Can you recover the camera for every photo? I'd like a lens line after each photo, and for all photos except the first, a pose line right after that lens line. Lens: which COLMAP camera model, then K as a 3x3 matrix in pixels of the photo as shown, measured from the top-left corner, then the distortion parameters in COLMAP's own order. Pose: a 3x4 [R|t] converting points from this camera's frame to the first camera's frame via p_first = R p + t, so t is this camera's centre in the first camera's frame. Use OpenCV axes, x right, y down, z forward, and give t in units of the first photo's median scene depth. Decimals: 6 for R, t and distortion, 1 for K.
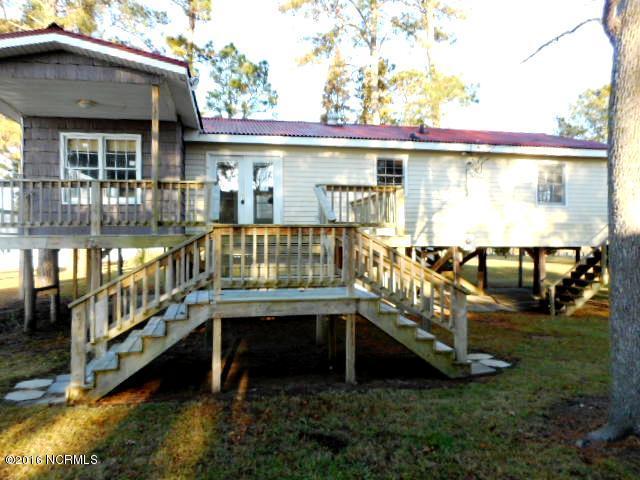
lens RADIAL K [[491.1, 0, 320.0], [0, 491.1, 240.0], [0, 0, 1]] dist [0.000633, -0.000184]
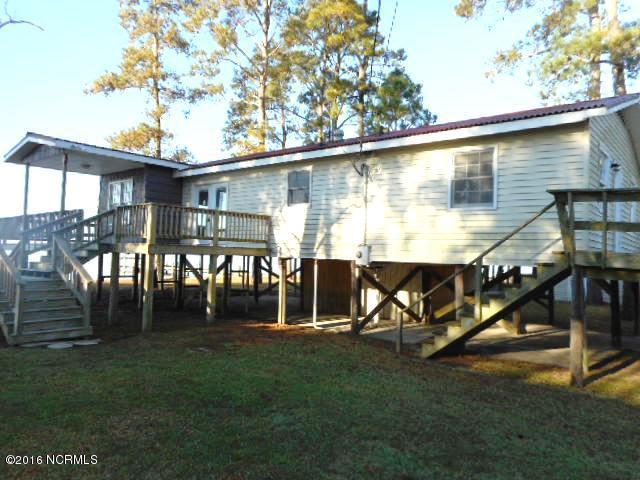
lens RADIAL K [[491.1, 0, 320.0], [0, 491.1, 240.0], [0, 0, 1]] dist [0.000633, -0.000184]
pose [[0.634475, -0.008076, -0.772901, 0.930977], [-0.020660, 0.999411, -0.027403, 0.002107], [0.772667, 0.033354, 0.633935, 0.389612]]
